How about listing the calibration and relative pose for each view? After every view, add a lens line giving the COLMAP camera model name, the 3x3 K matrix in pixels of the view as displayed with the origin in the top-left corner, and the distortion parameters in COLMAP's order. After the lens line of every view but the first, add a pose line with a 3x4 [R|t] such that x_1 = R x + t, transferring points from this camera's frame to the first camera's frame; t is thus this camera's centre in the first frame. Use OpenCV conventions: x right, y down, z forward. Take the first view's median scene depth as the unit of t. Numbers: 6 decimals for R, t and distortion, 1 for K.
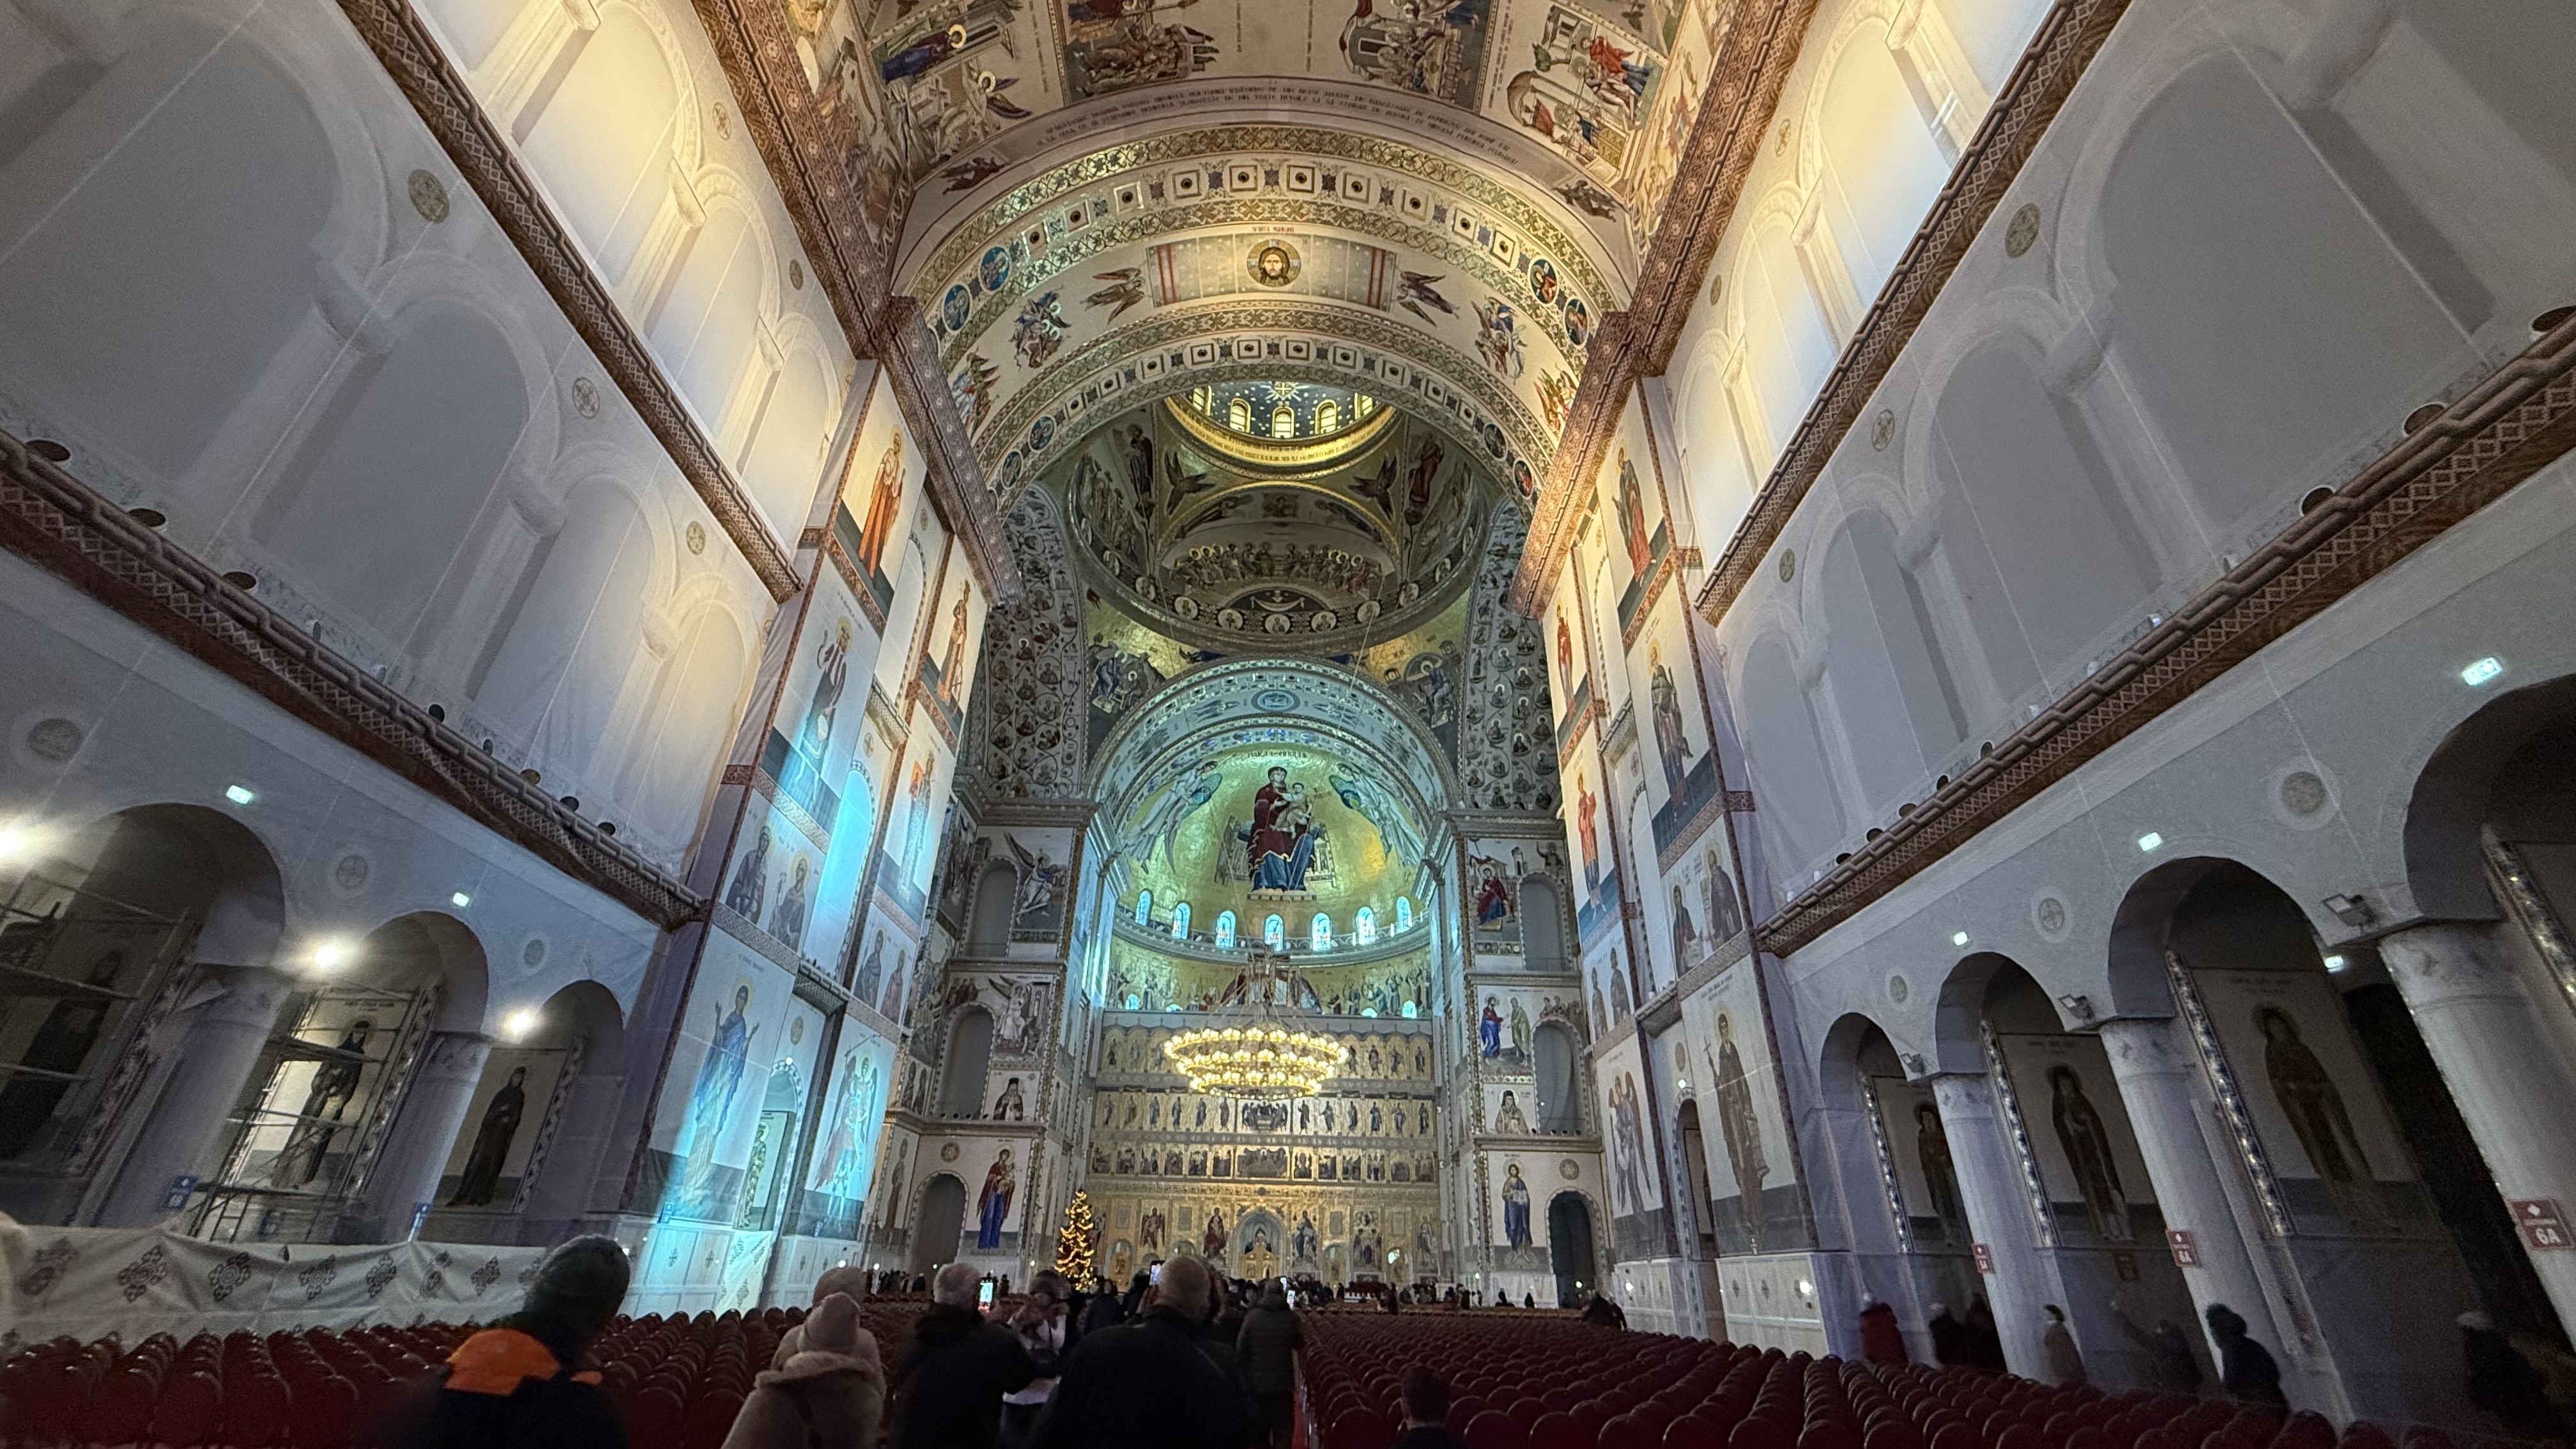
lens RADIAL K [[1018.6, 0, 1284.2], [0, 1018.6, 721.7], [0, 0, 1]] dist [0.000407, -0.000713]
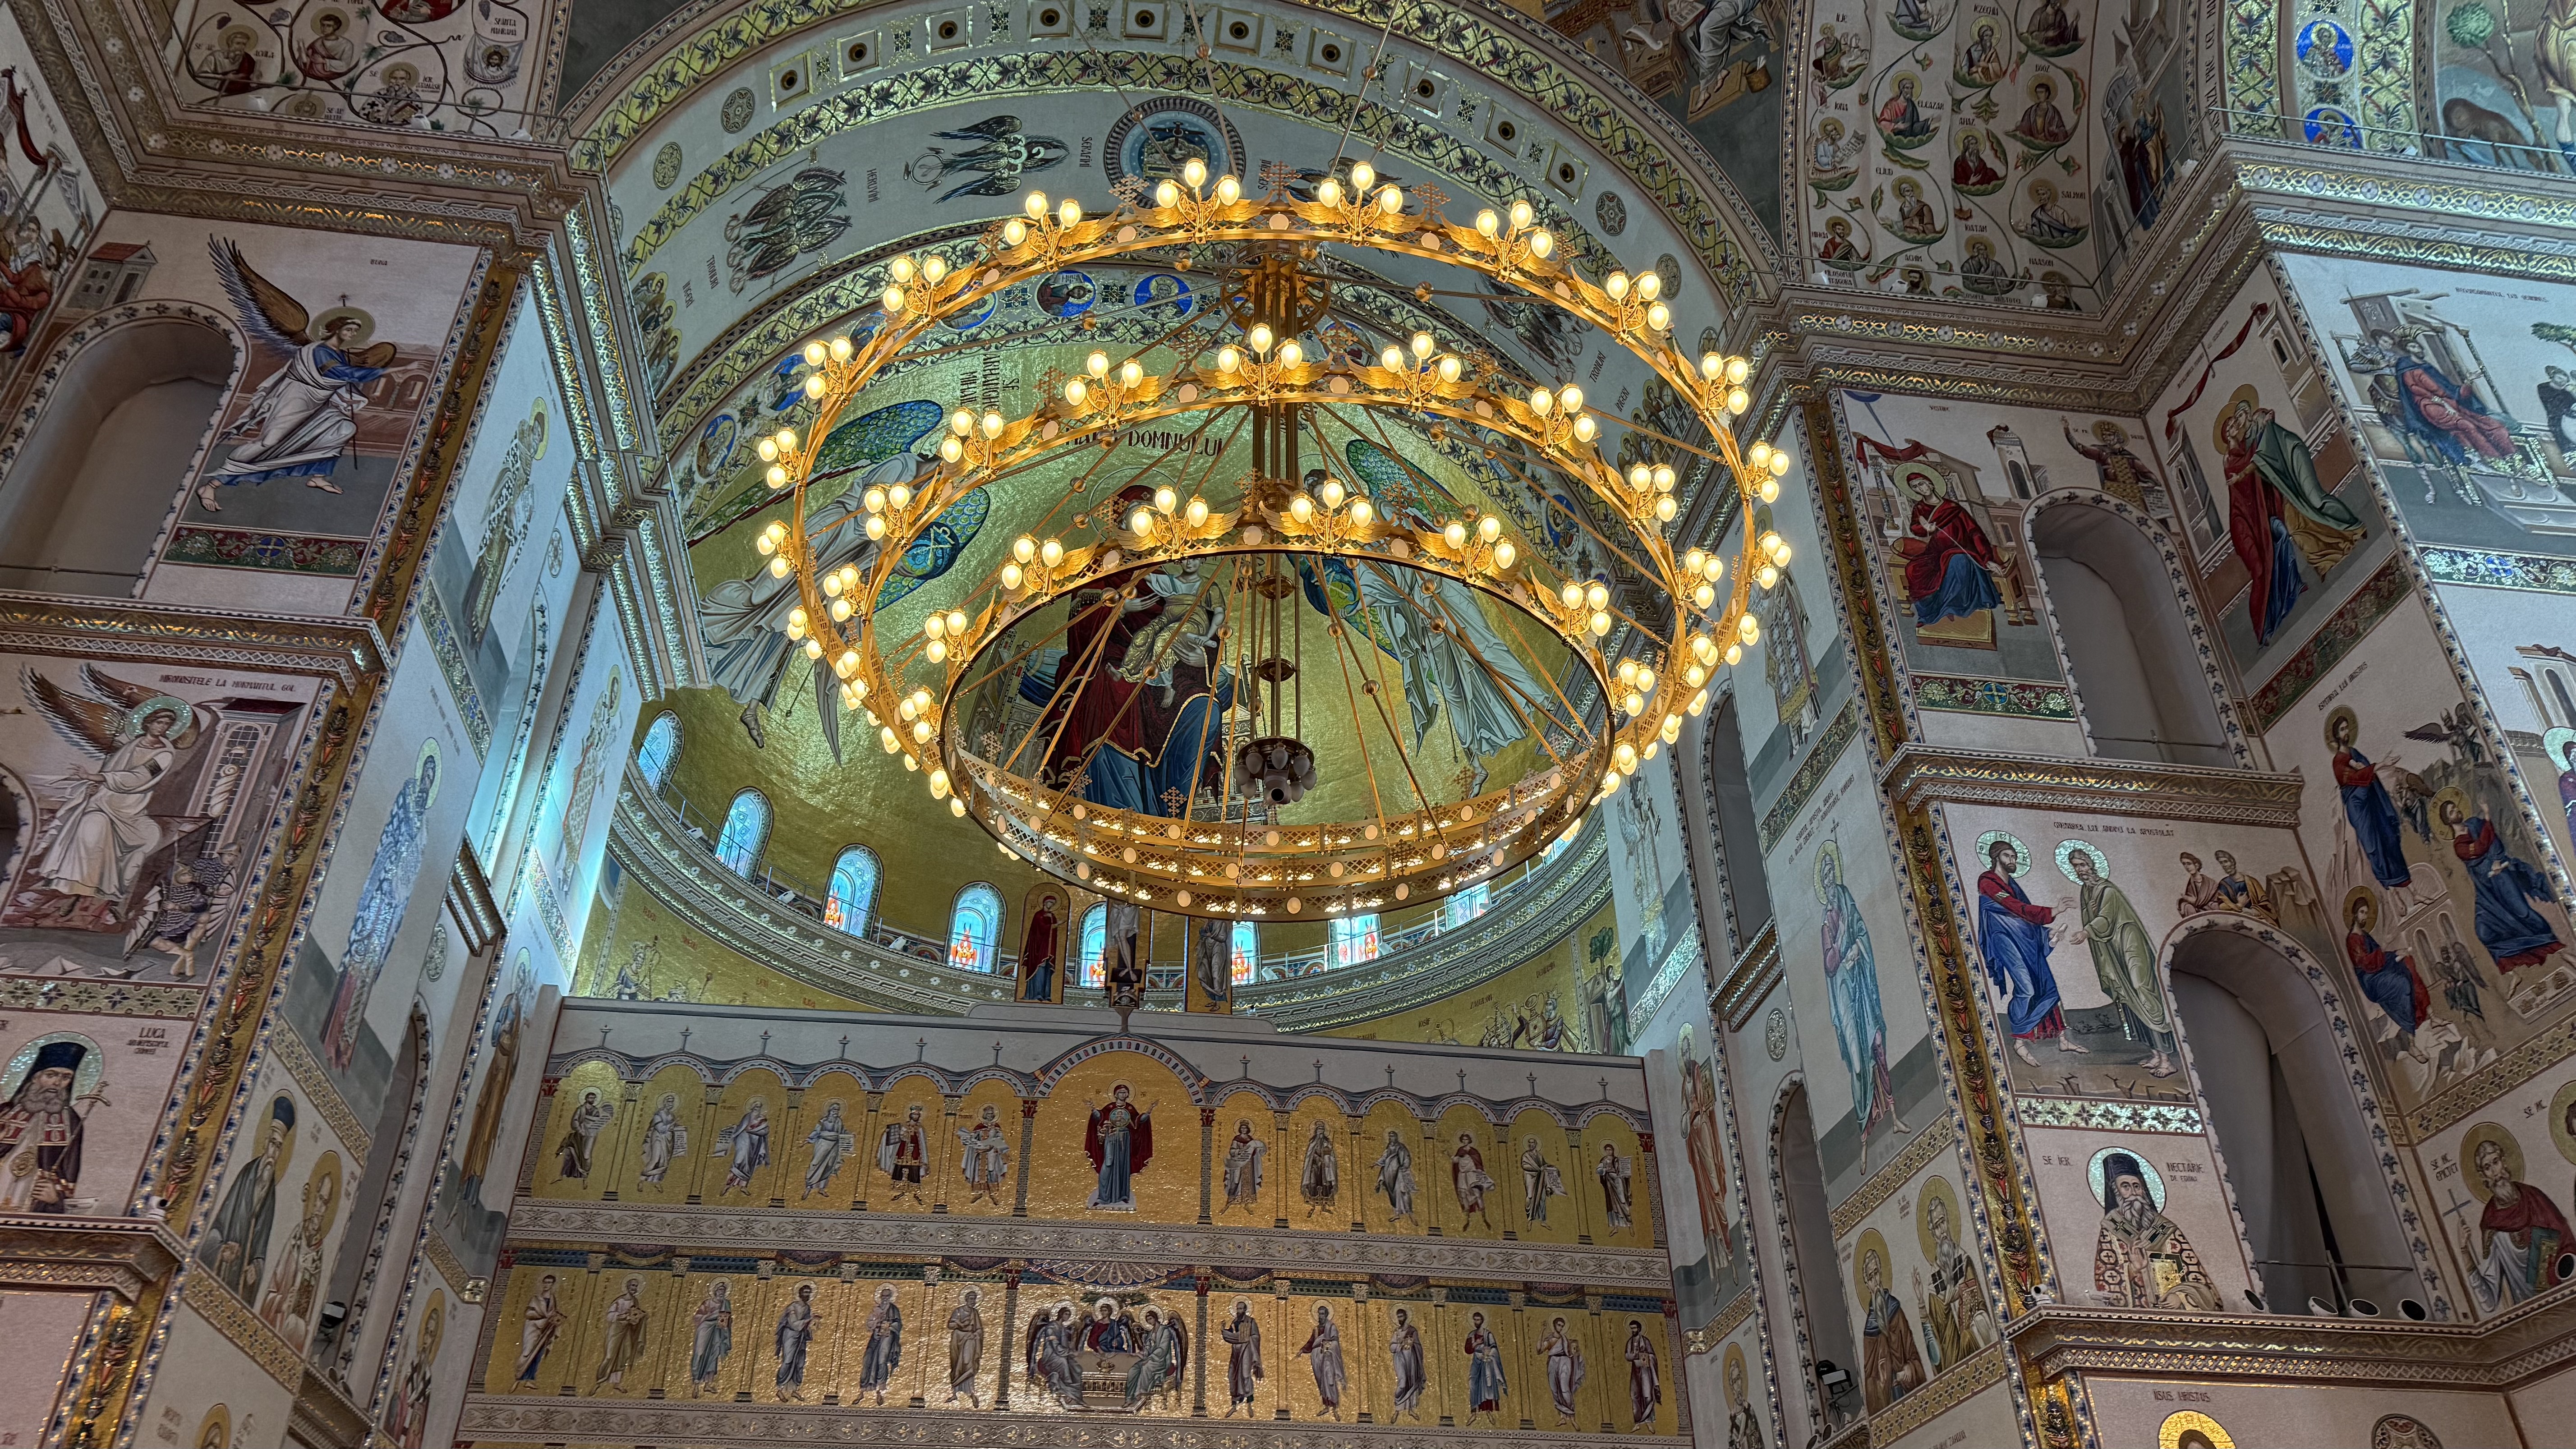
lens RADIAL K [[1802.7, 0, 1273.3], [0, 1802.7, 723.0], [0, 0, 1]] dist [0.082869, -0.104409]
pose [[0.990978, 0.055042, 0.122199, -0.048082], [-0.042915, 0.994088, -0.099740, 0.276124], [-0.126966, 0.093596, 0.987481, 0.501247]]
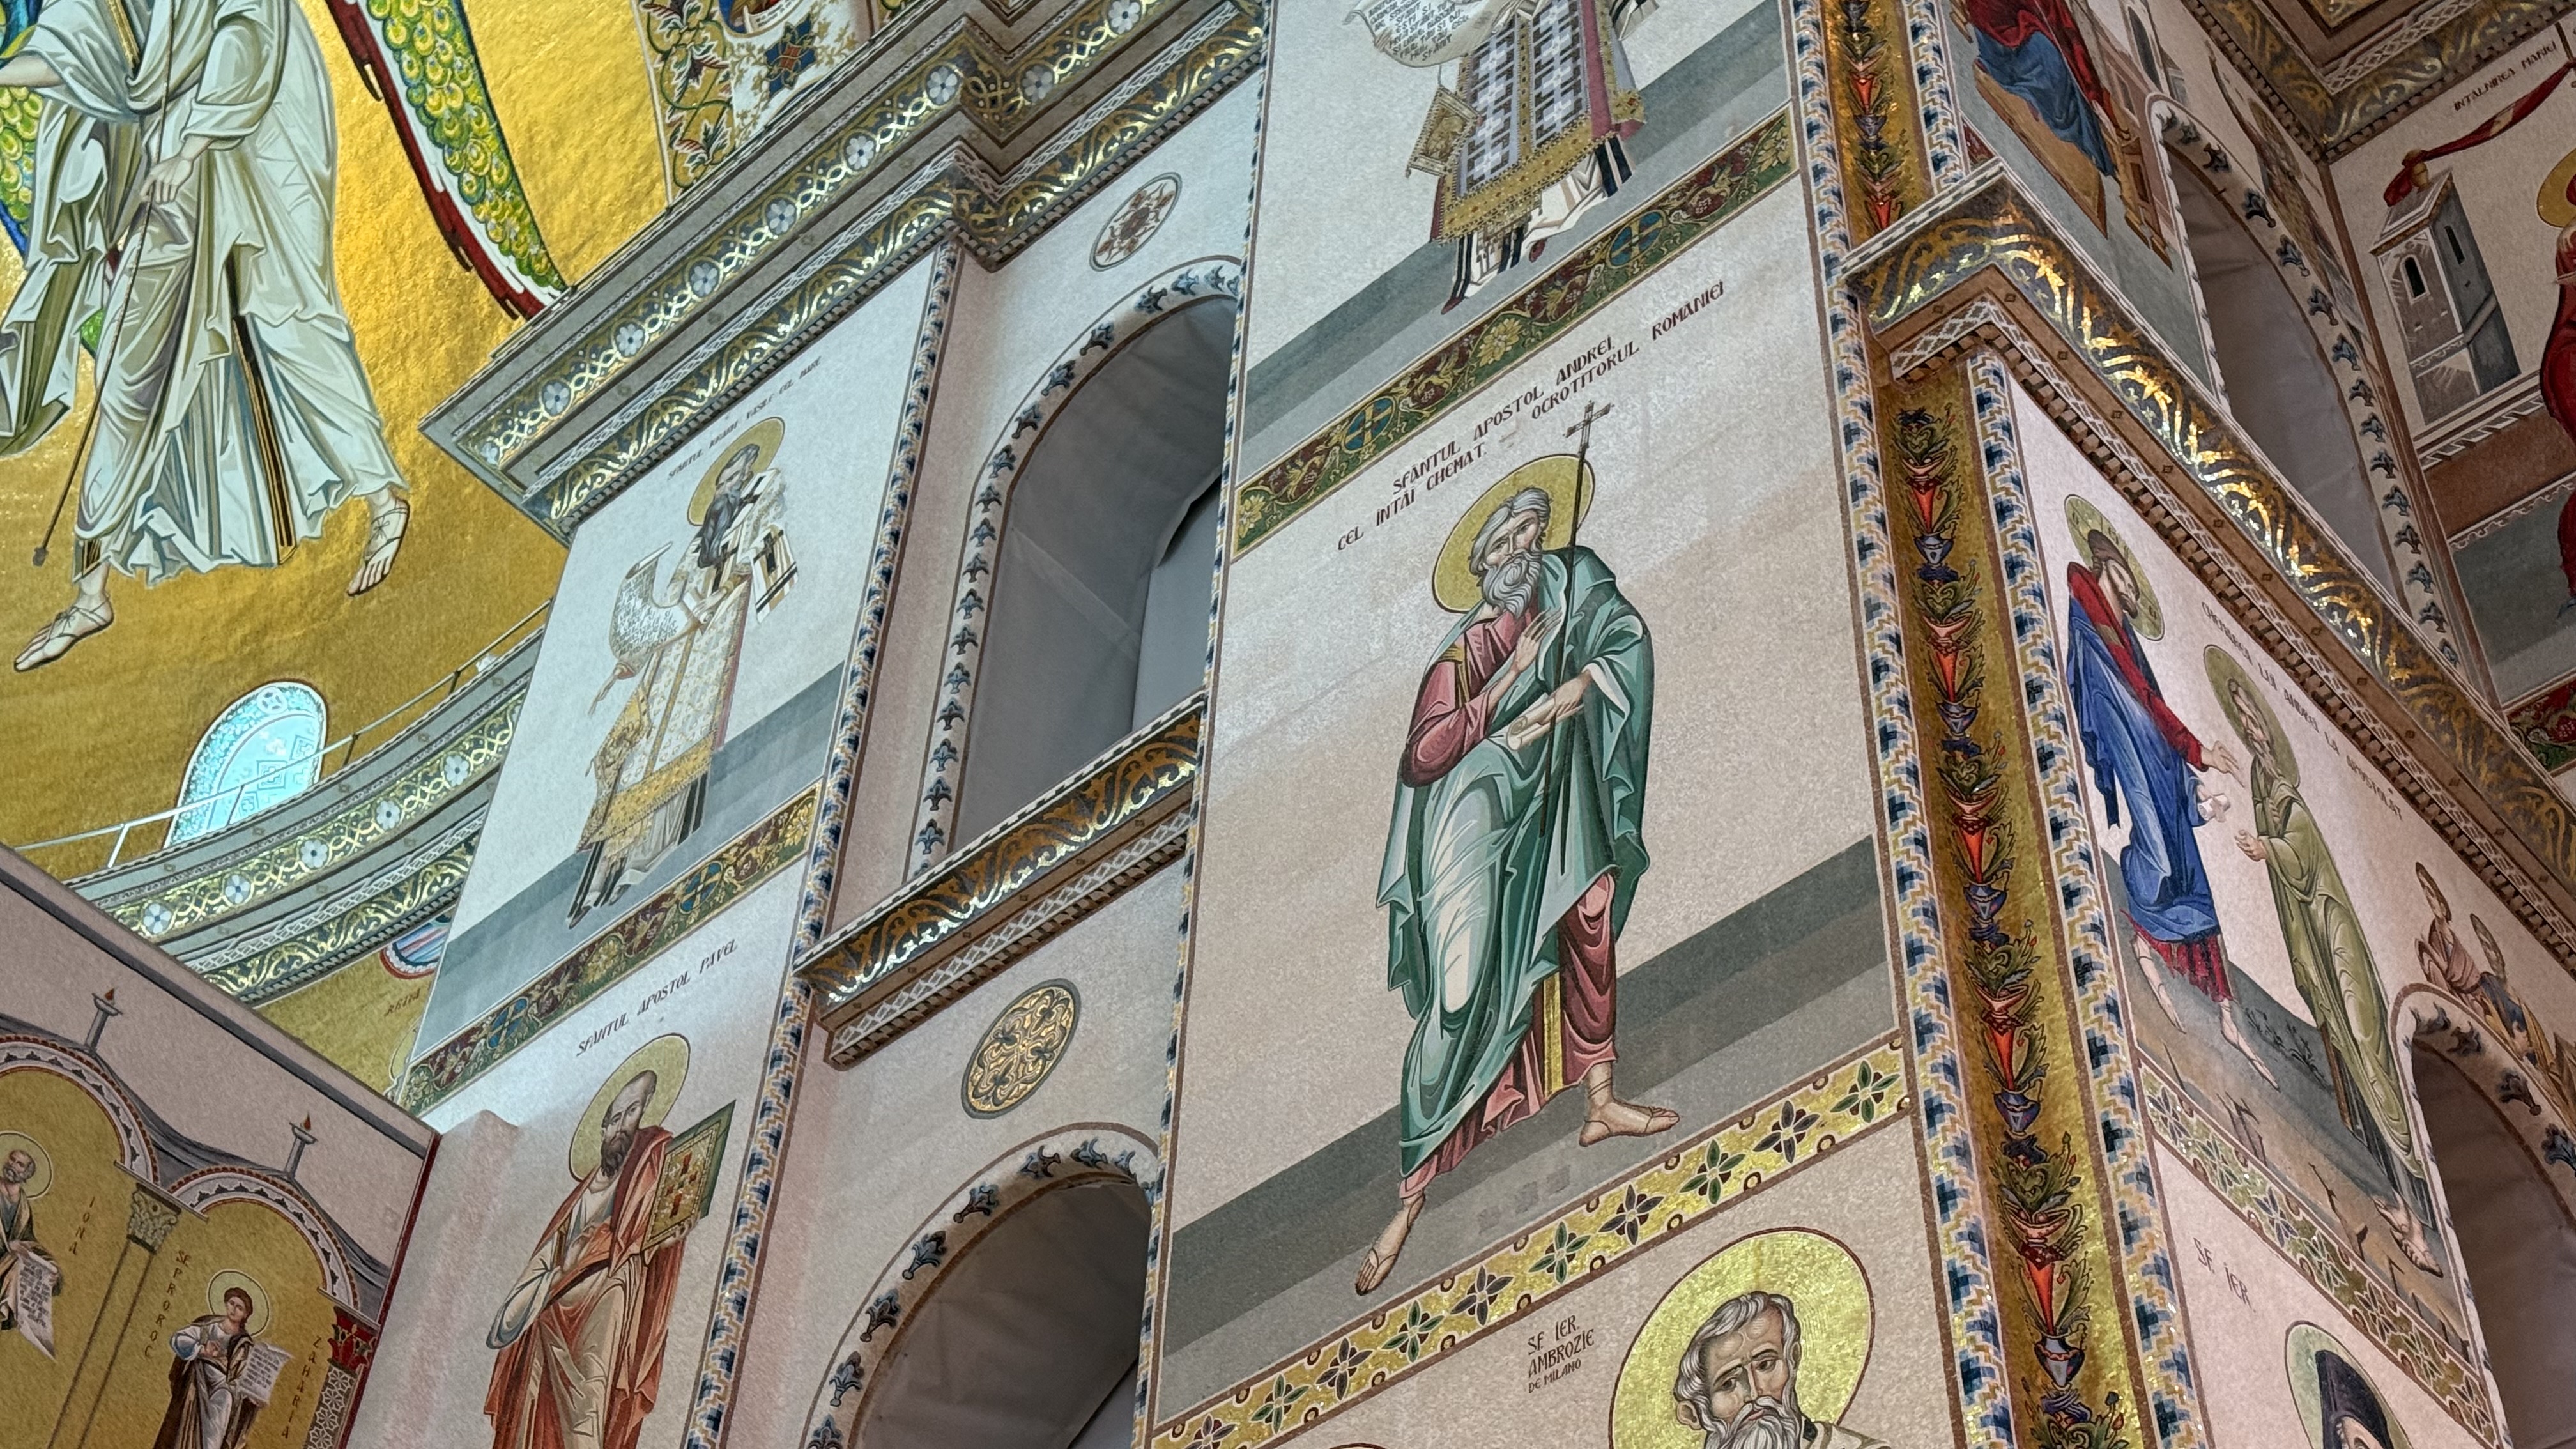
lens RADIAL K [[3560.8, 0, 1256.2], [0, 3560.8, 705.6], [0, 0, 1]] dist [0.135858, 0.000000]
pose [[0.674299, 0.564778, 0.475759, 0.007707], [-0.384223, 0.818511, -0.427097, 0.419075], [-0.630629, 0.105194, 0.768922, 0.749743]]
